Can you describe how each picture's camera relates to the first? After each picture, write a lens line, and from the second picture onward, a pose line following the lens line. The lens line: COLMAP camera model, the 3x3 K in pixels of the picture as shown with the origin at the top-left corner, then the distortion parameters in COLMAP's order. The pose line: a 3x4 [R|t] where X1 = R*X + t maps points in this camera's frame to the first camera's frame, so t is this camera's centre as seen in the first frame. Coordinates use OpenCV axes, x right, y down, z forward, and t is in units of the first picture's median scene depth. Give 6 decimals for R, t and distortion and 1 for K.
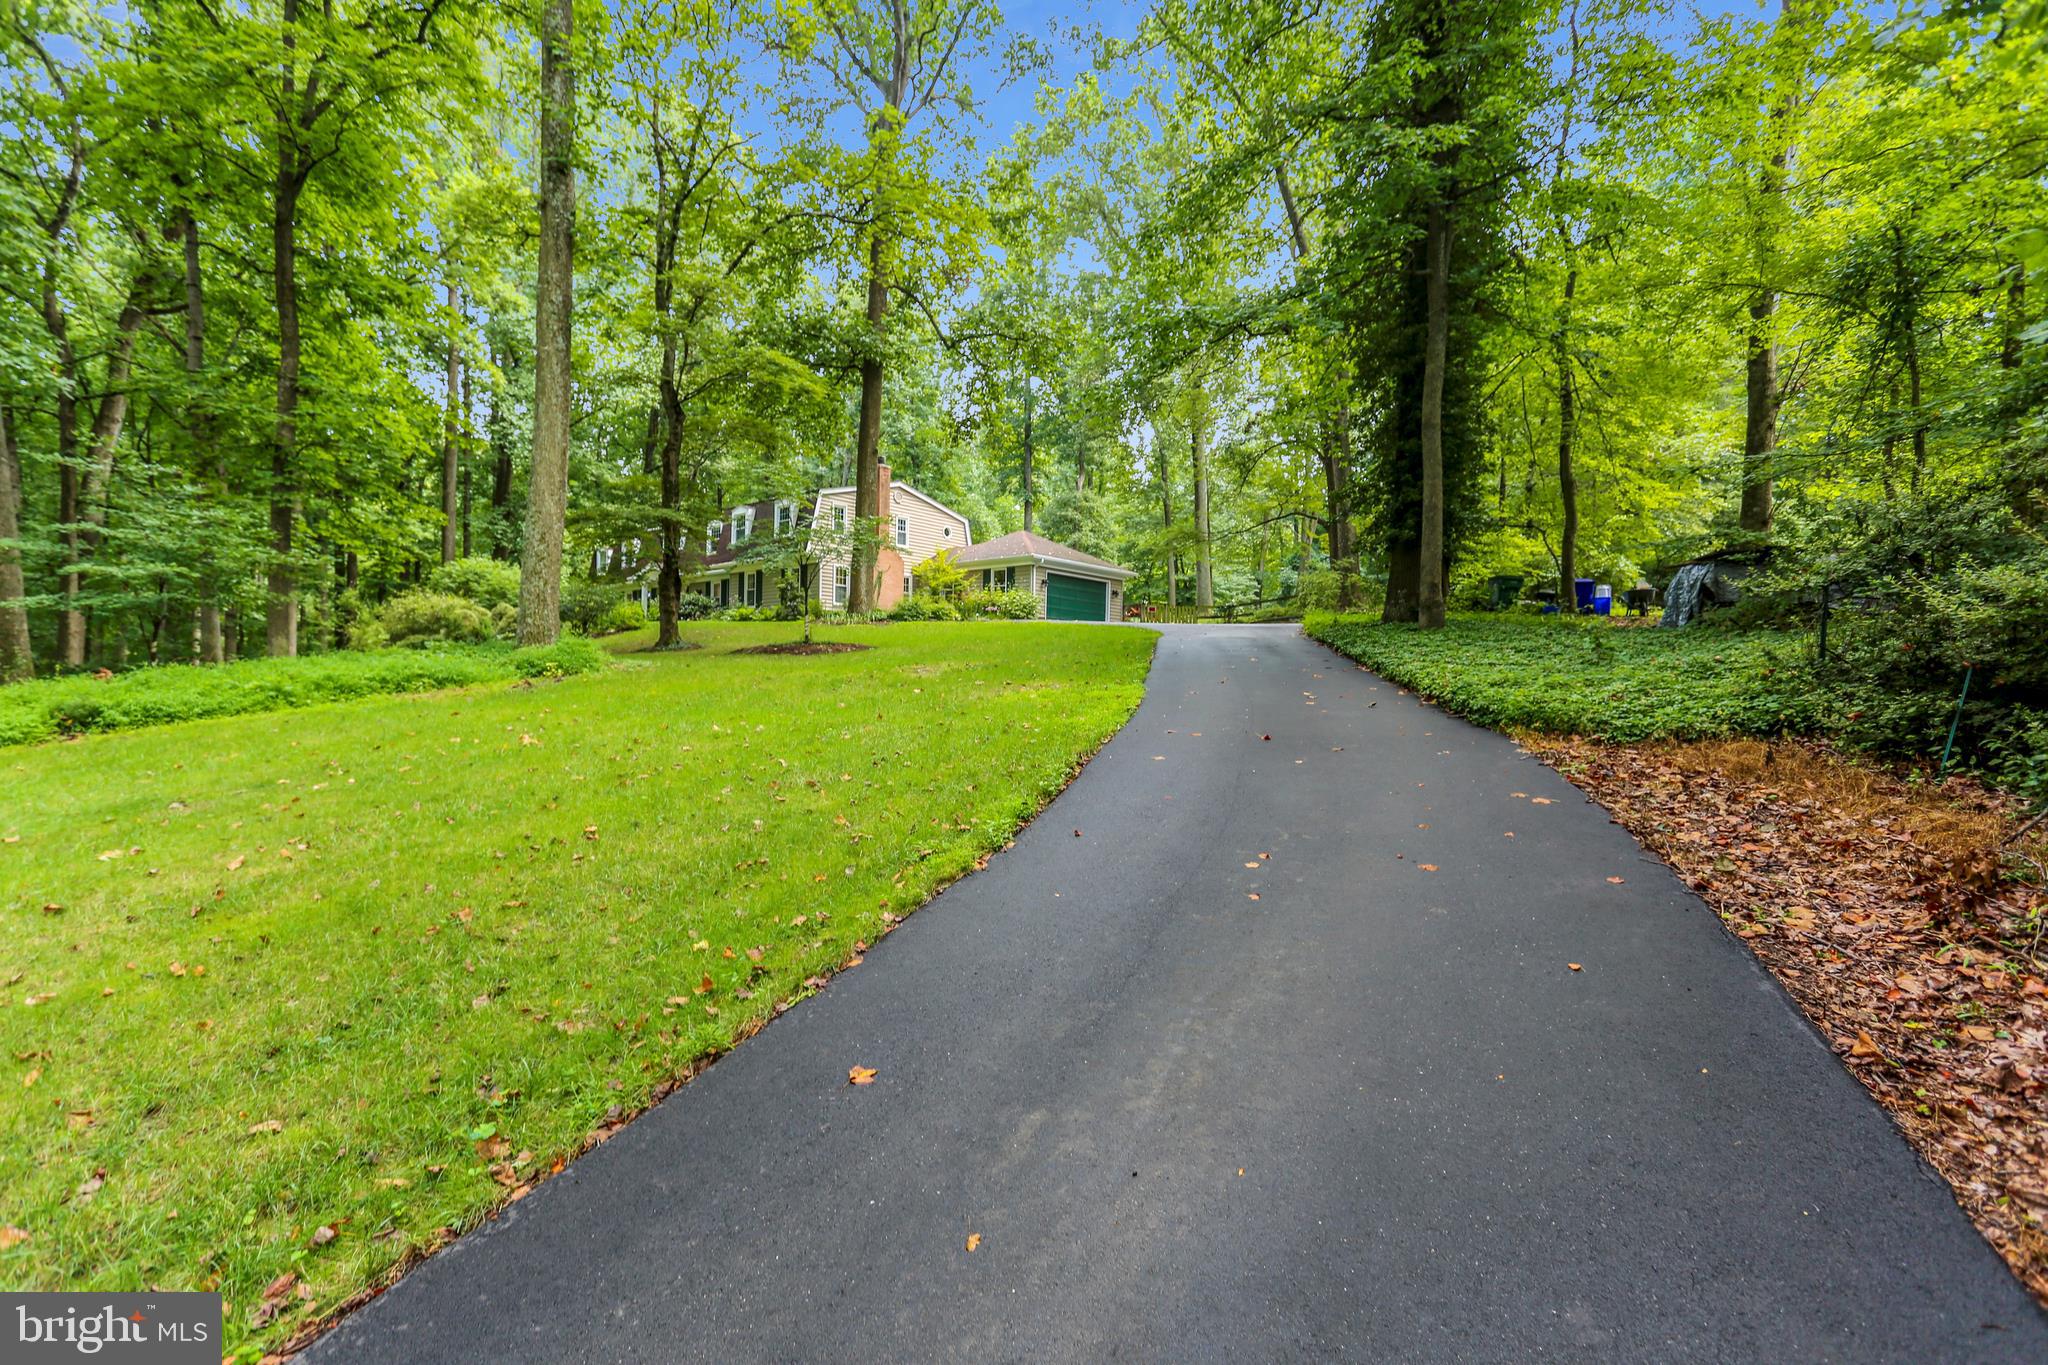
lens RADIAL K [[969.4, 0, 1024.0], [0, 969.4, 682.5], [0, 0, 1]] dist [0.000531, 0.009922]
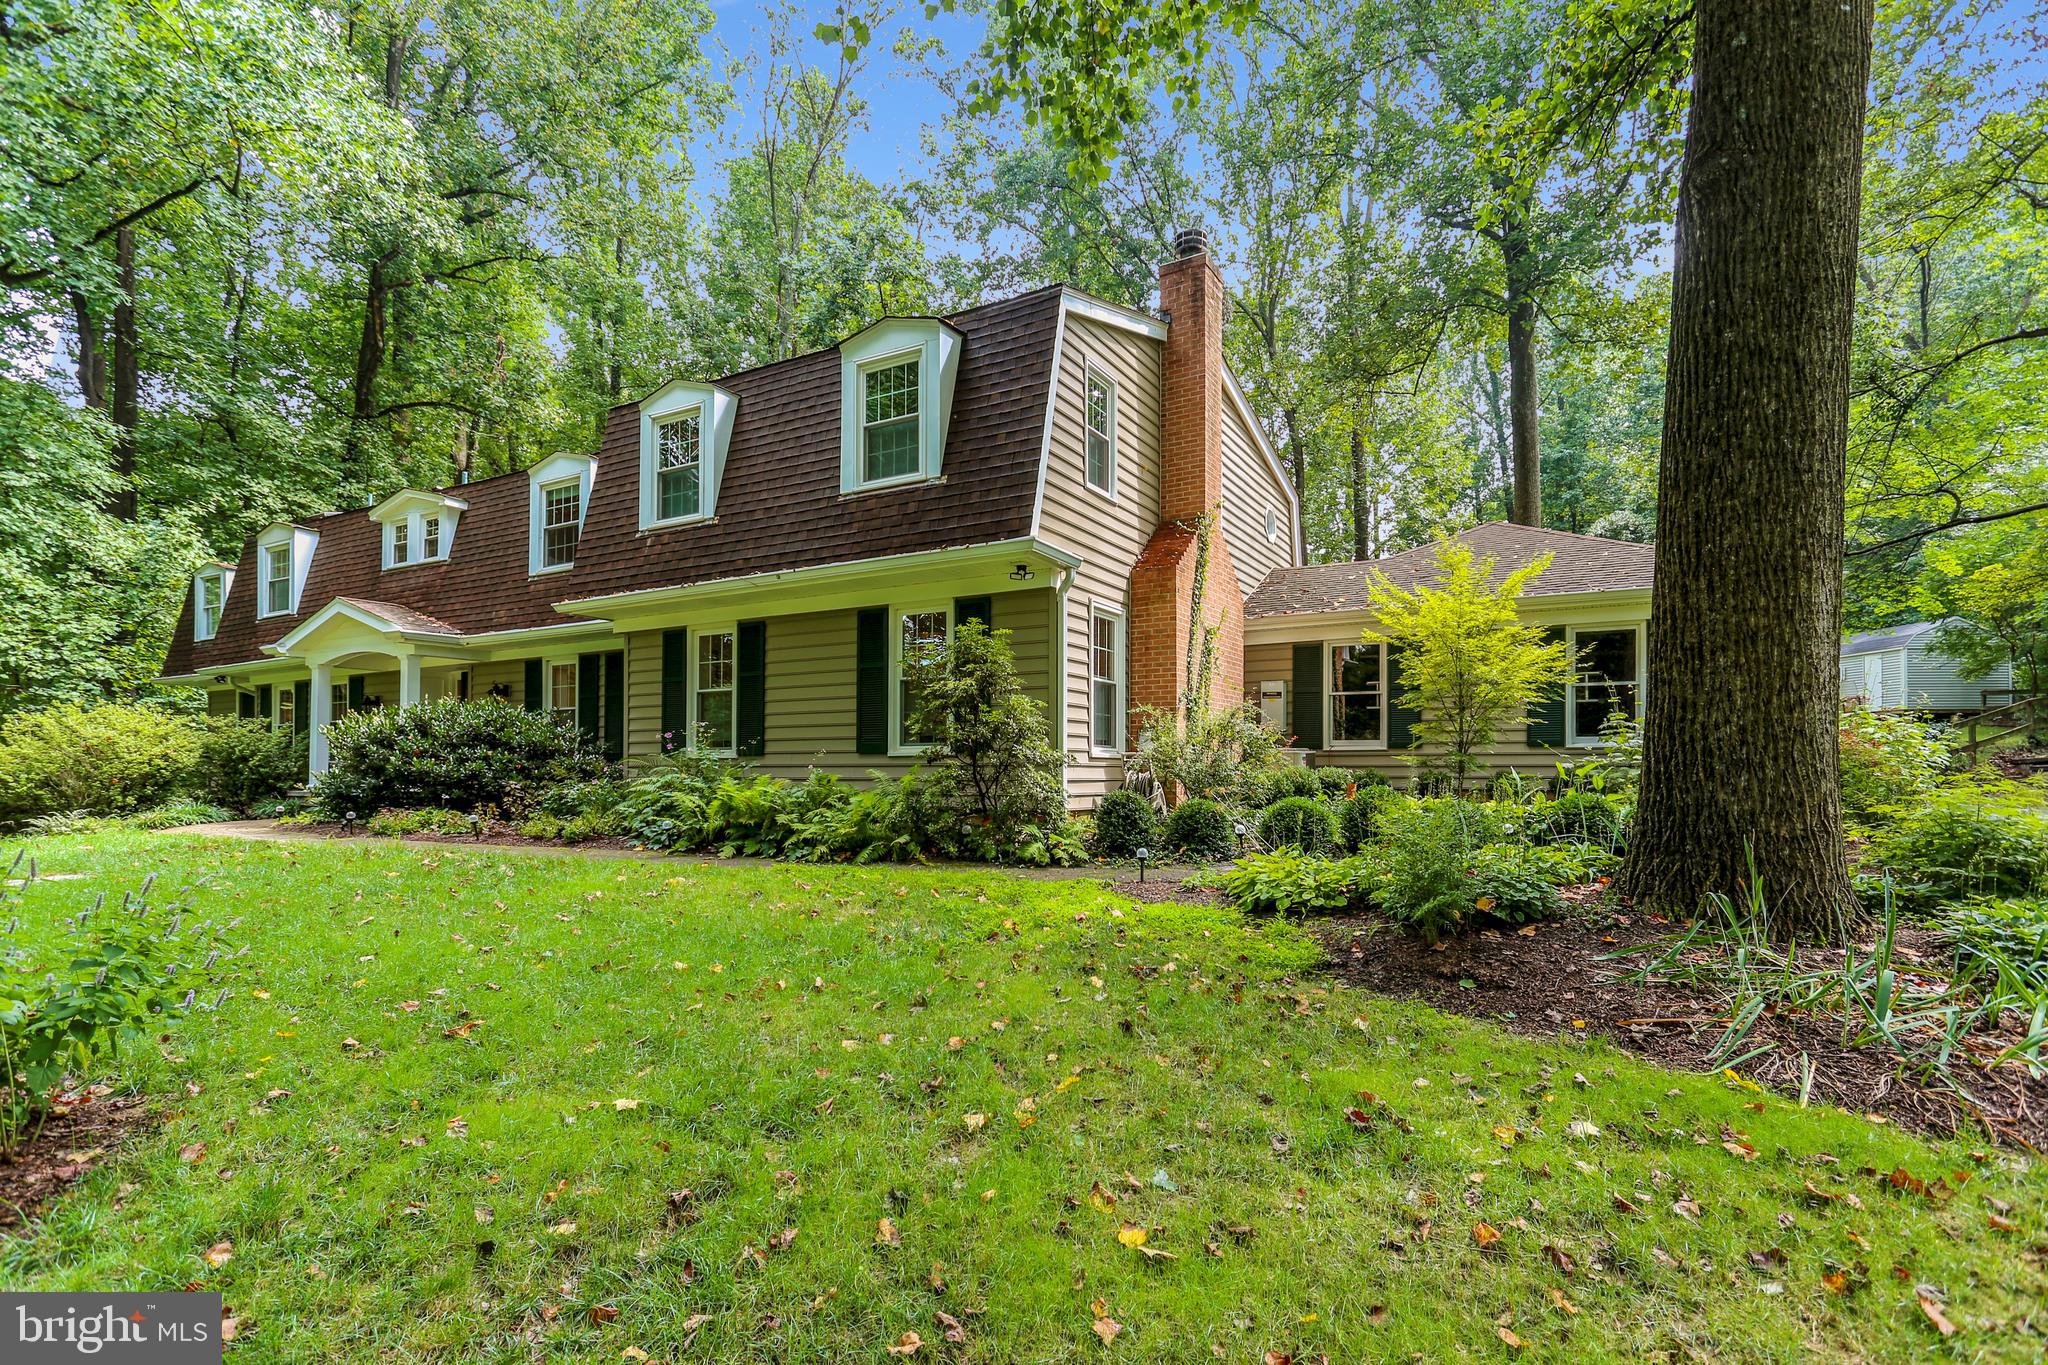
lens RADIAL K [[969.4, 0, 1024.0], [0, 969.4, 682.5], [0, 0, 1]] dist [0.000531, 0.009922]
pose [[0.983766, 0.001095, 0.179454, -0.246018], [0.010259, 0.998003, -0.062327, -0.081905], [-0.179164, 0.063156, 0.981790, 0.723768]]
